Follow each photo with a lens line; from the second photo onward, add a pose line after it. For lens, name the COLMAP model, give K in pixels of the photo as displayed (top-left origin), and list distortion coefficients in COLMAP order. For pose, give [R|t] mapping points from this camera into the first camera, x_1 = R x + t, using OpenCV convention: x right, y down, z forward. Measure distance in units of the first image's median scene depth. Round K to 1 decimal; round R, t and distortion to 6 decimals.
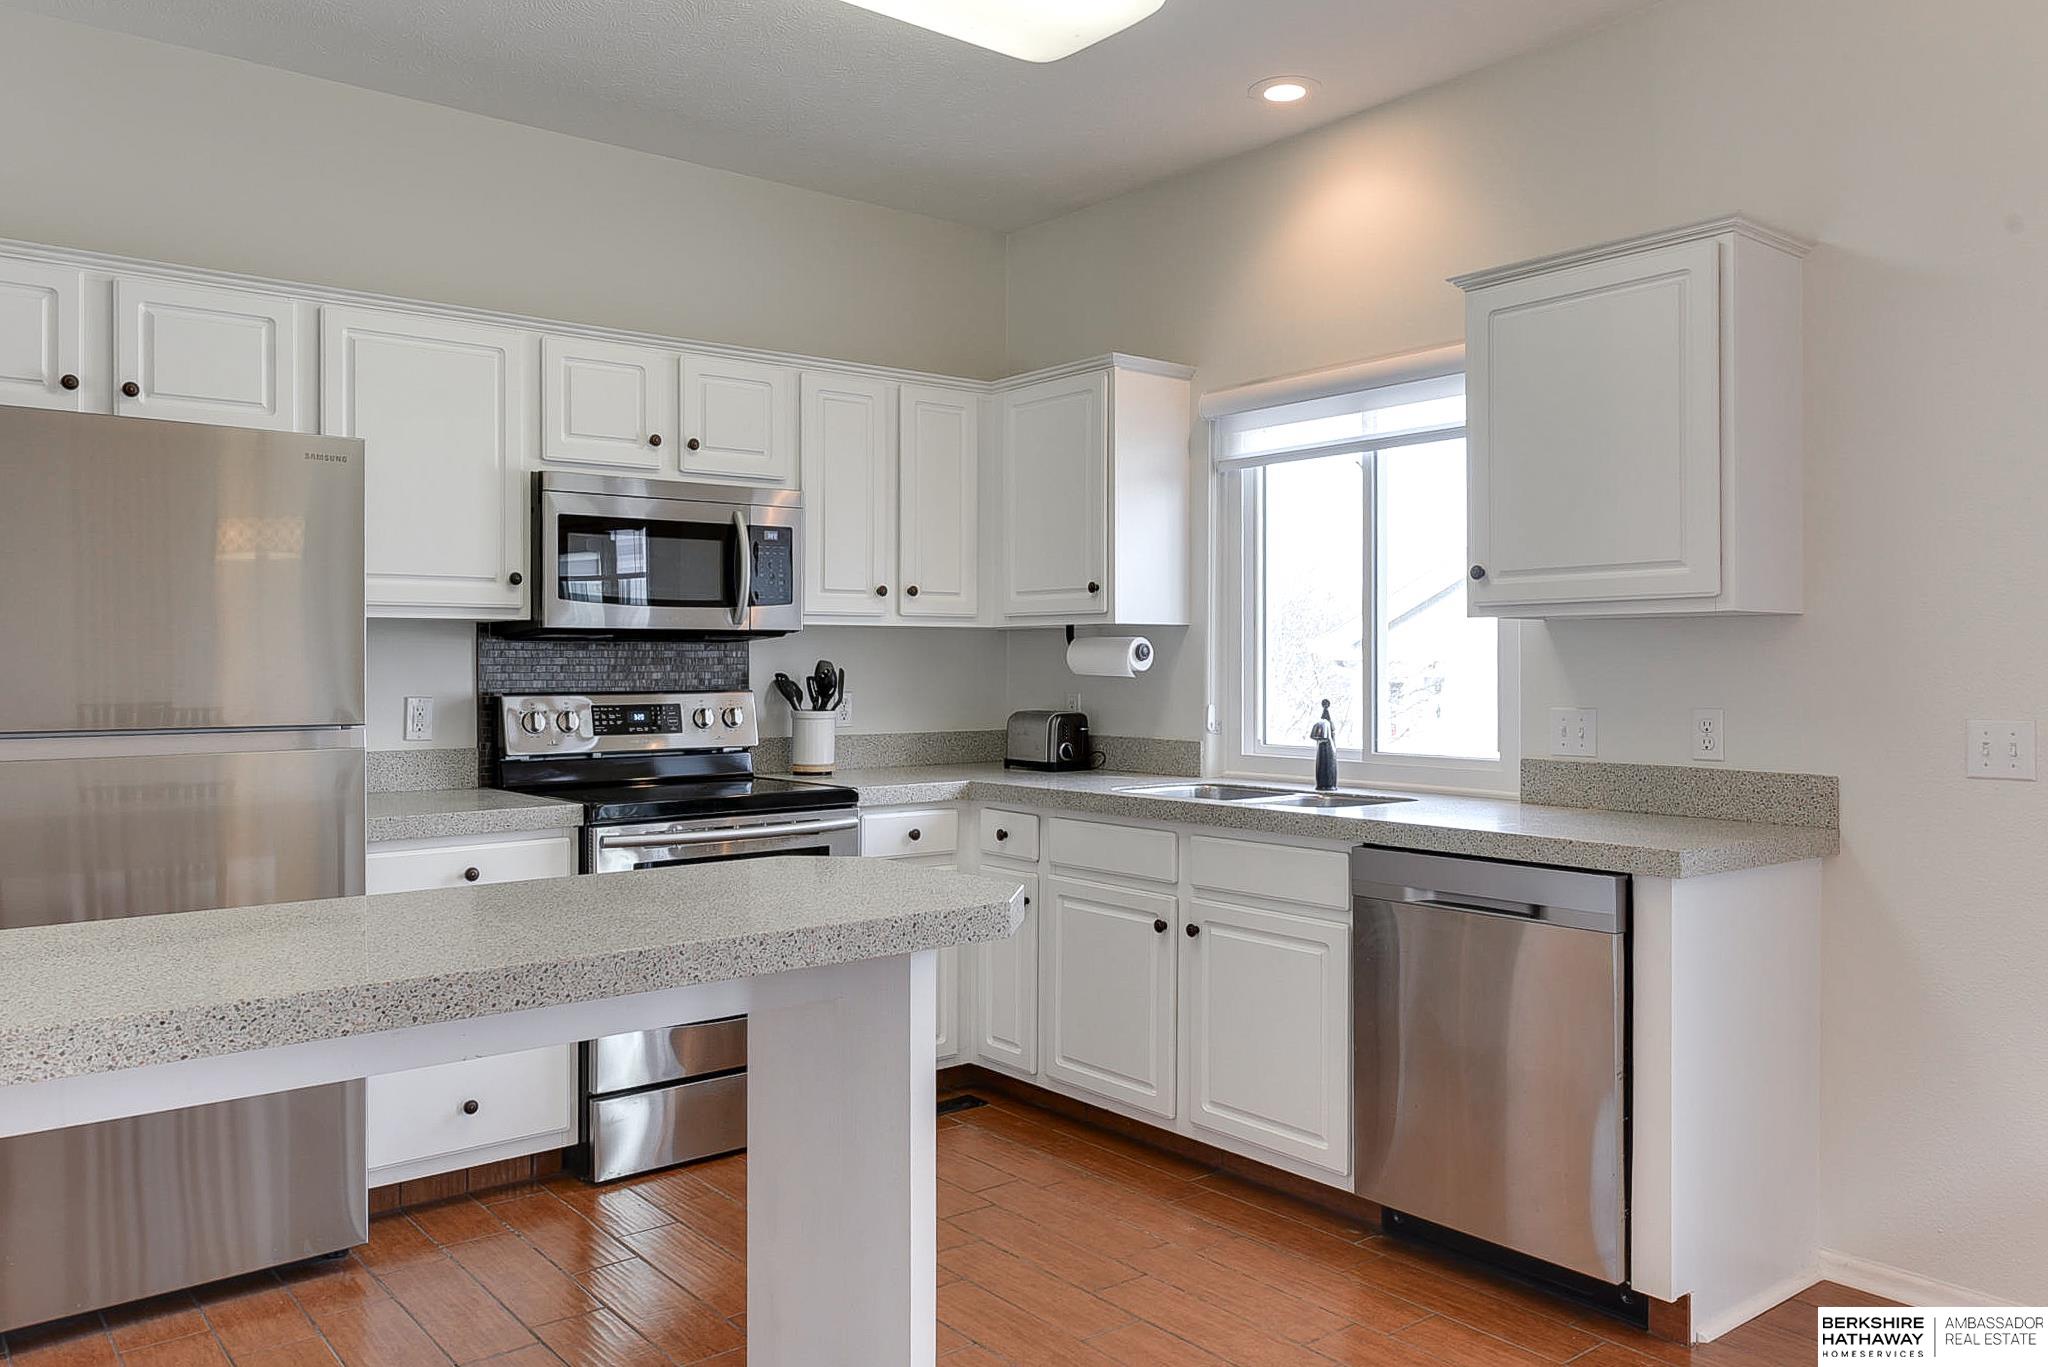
lens RADIAL K [[1507.8, 0, 995.6], [0, 1507.8, 655.1], [0, 0, 1]] dist [-0.006387, -0.002808]
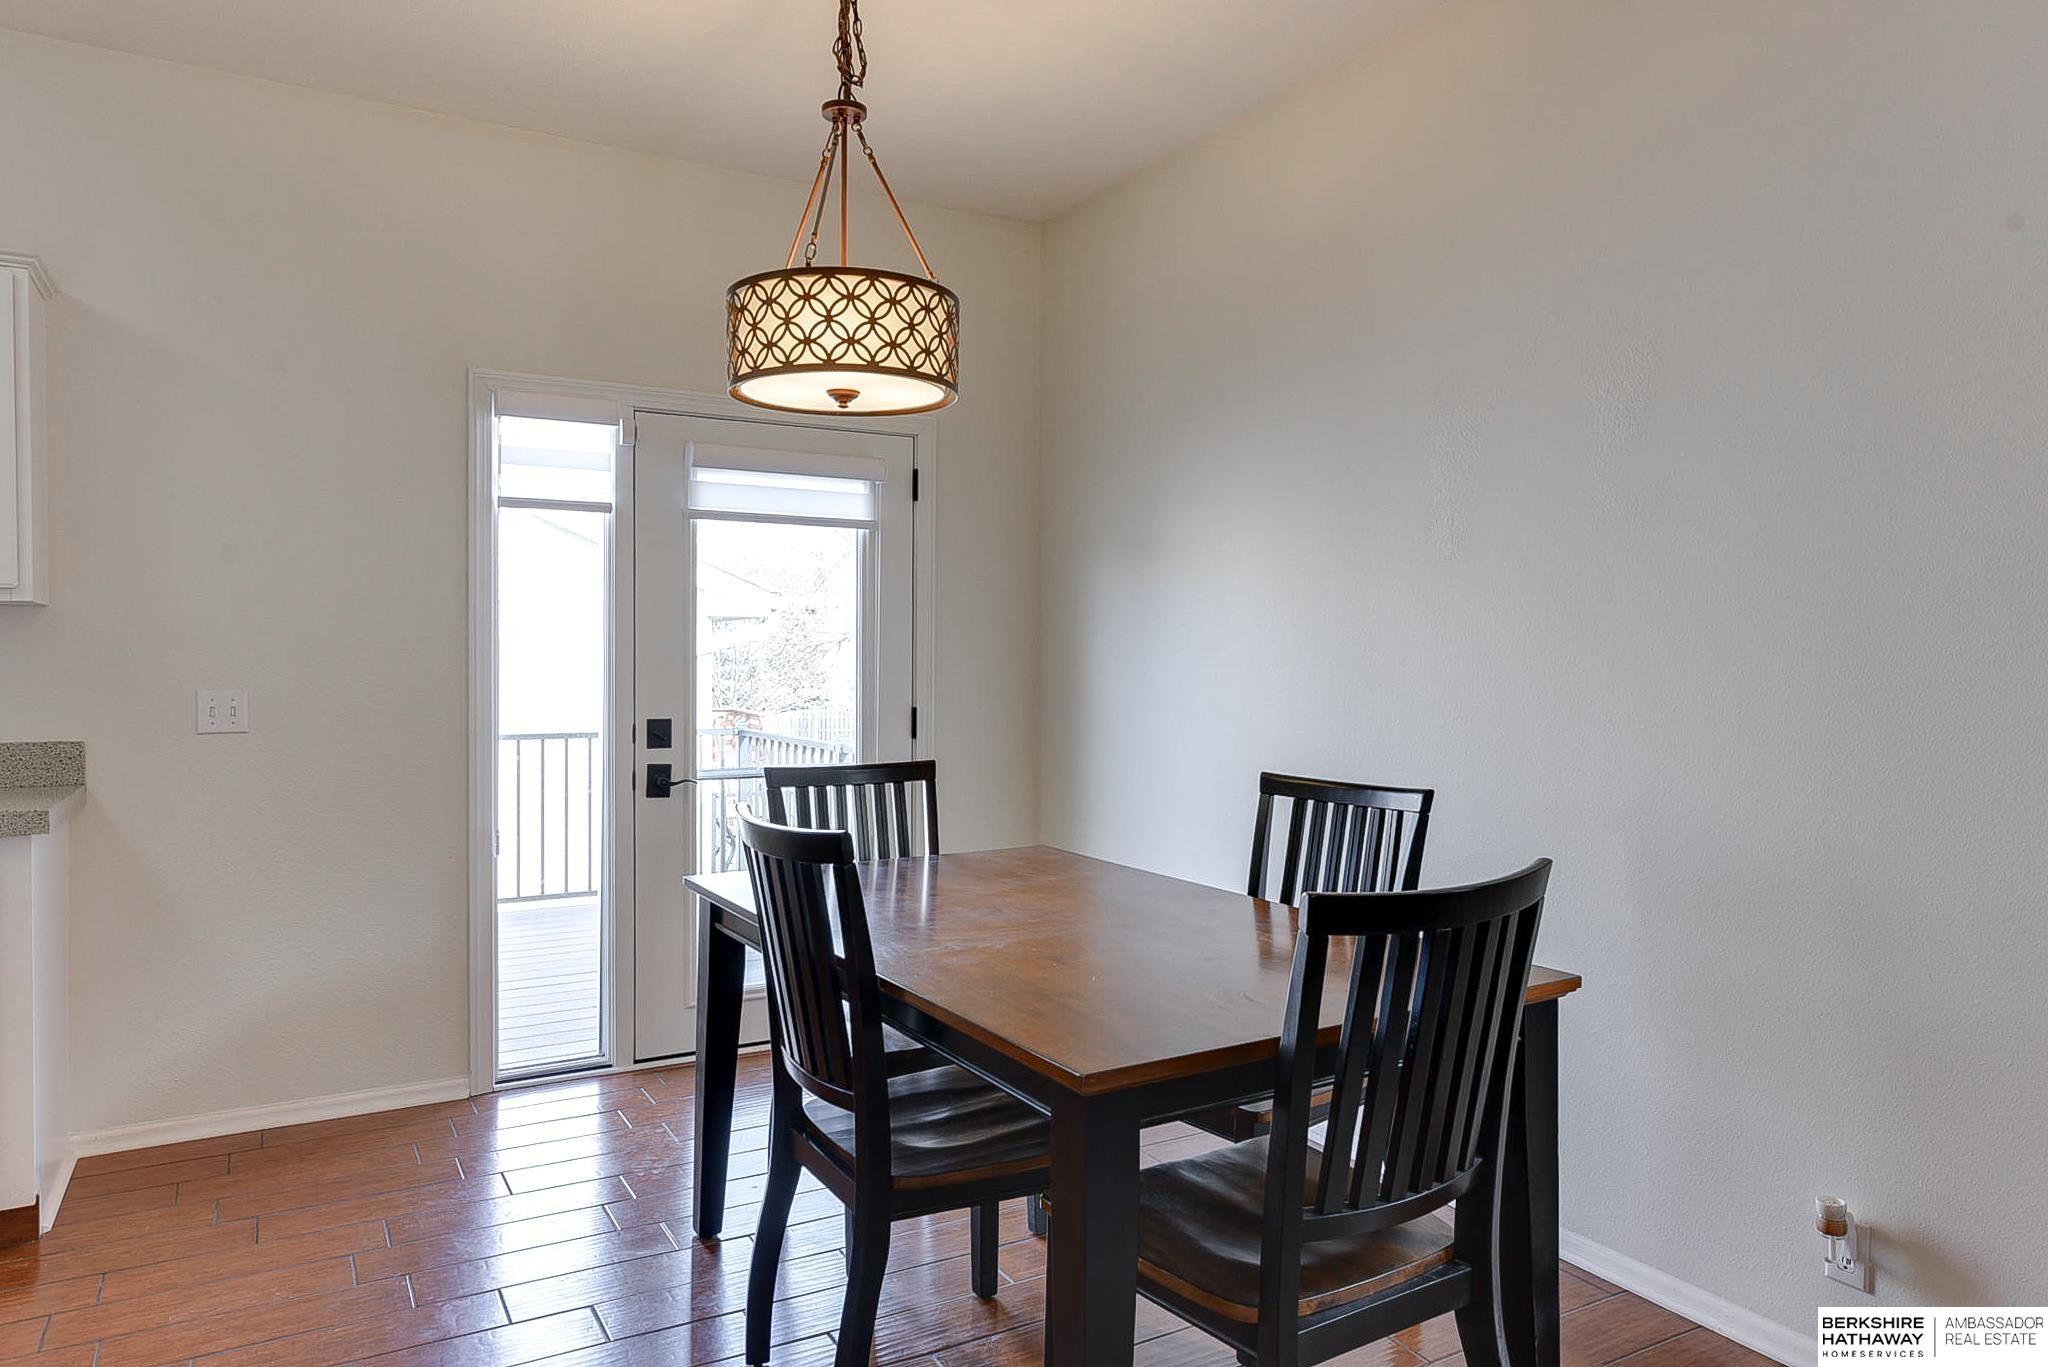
lens RADIAL K [[1306.8, 0, 1024.0], [0, 1306.8, 683.5], [0, 0, 1]] dist [0.004143, 0.002567]
pose [[0.139173, -0.021089, 0.990043, -0.299650], [-0.010513, 0.999685, 0.022772, 0.001803], [-0.990212, -0.013578, 0.138908, 0.083027]]
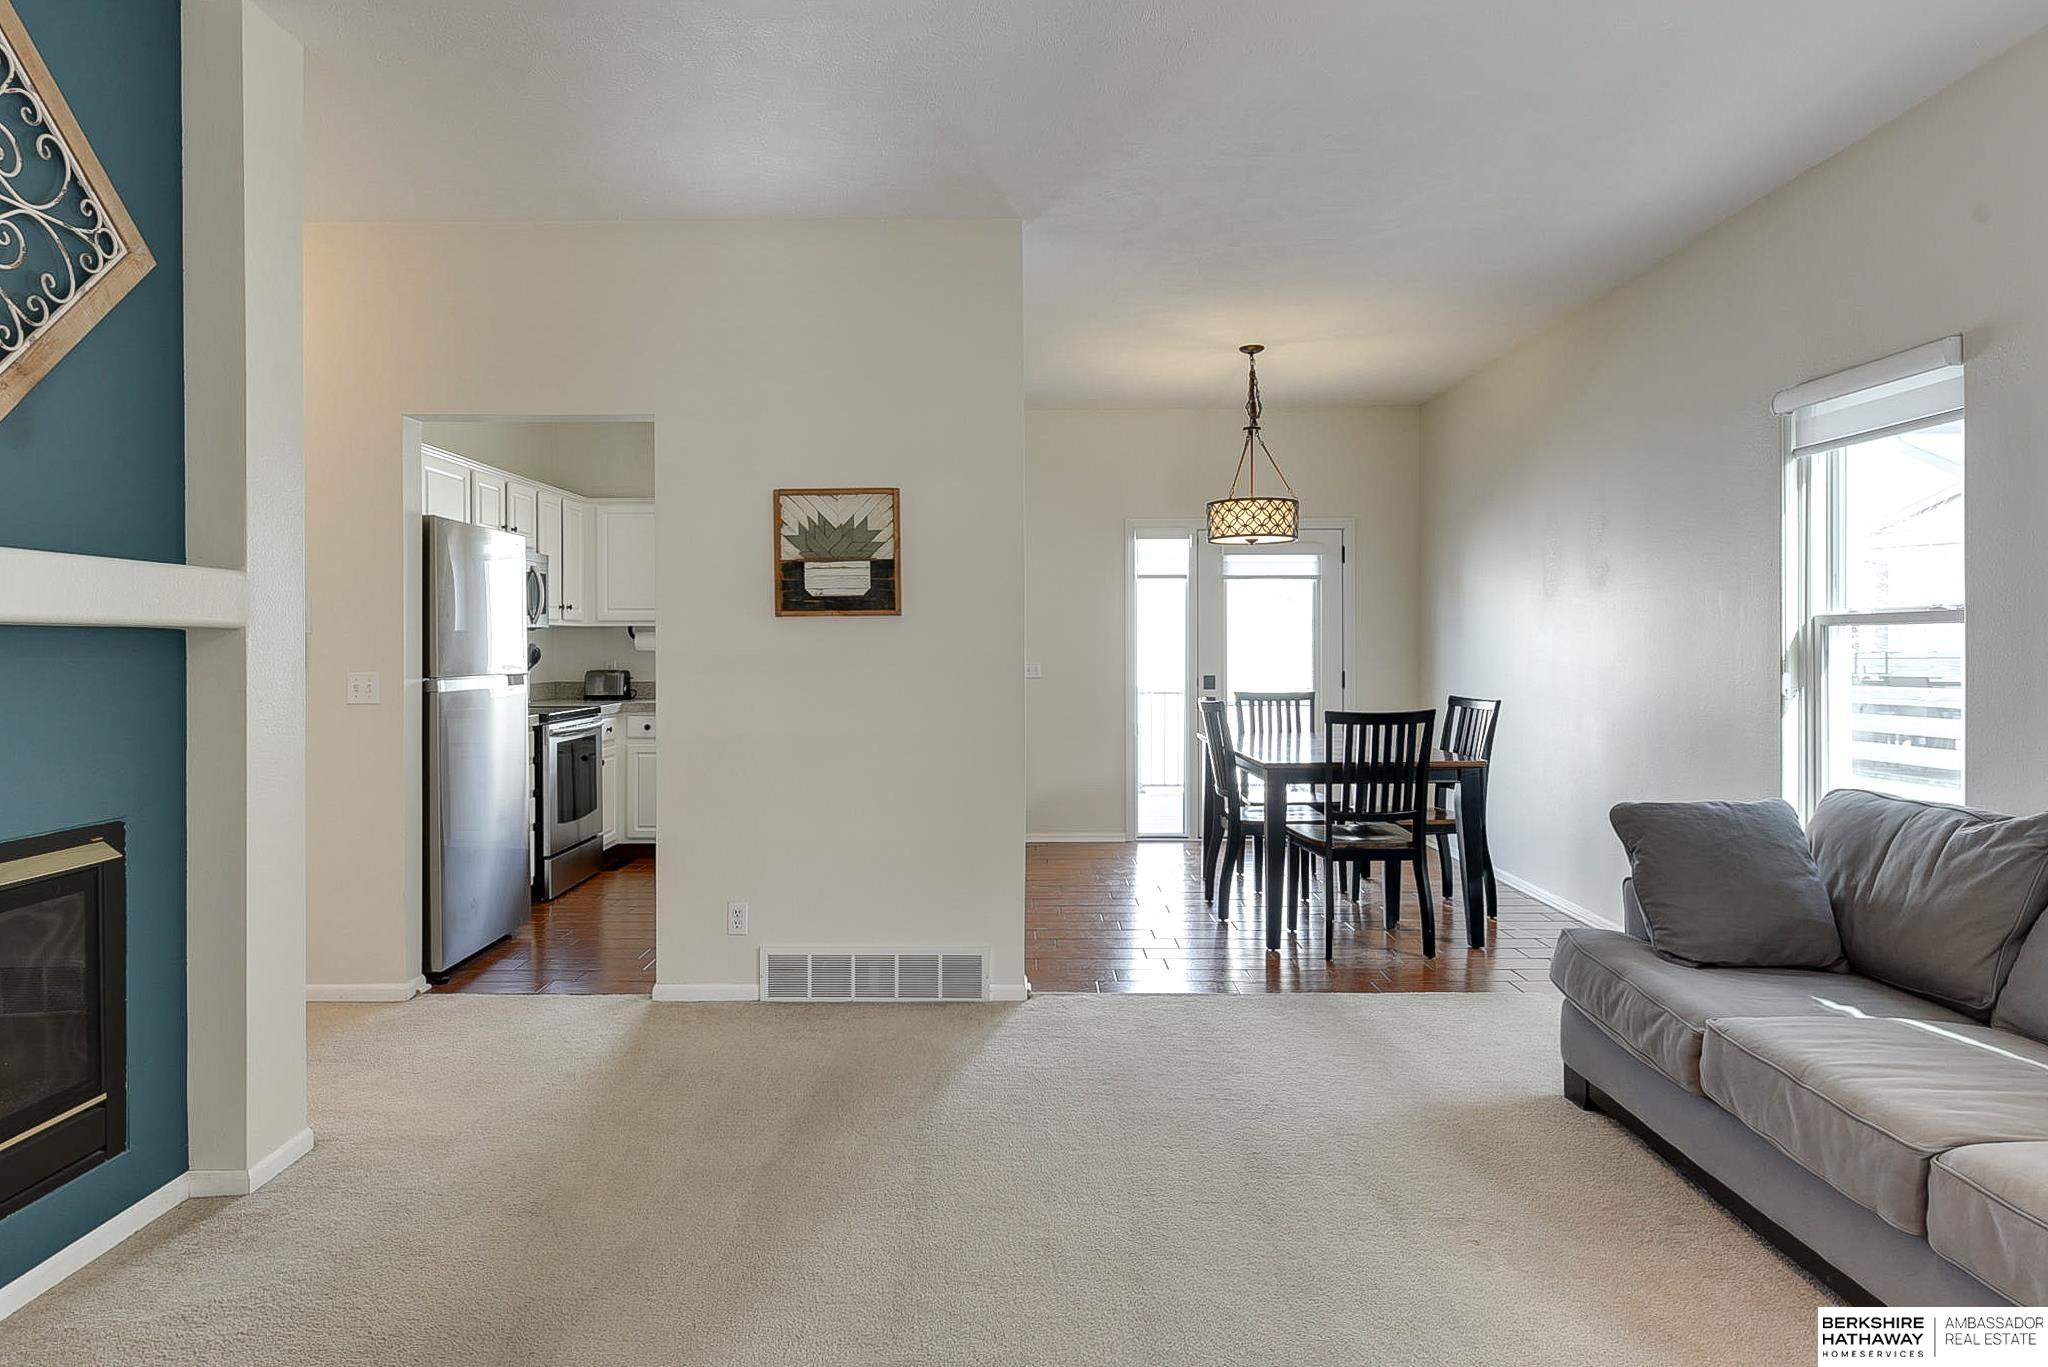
lens RADIAL K [[1177.8, 0, 1021.9], [0, 1177.8, 653.9], [0, 0, 1]] dist [0.002911, -0.000811]
pose [[0.618270, -0.005879, 0.785944, -1.032862], [-0.001134, 0.999964, 0.008372, 0.004441], [-0.785965, -0.006067, 0.618241, -0.442407]]
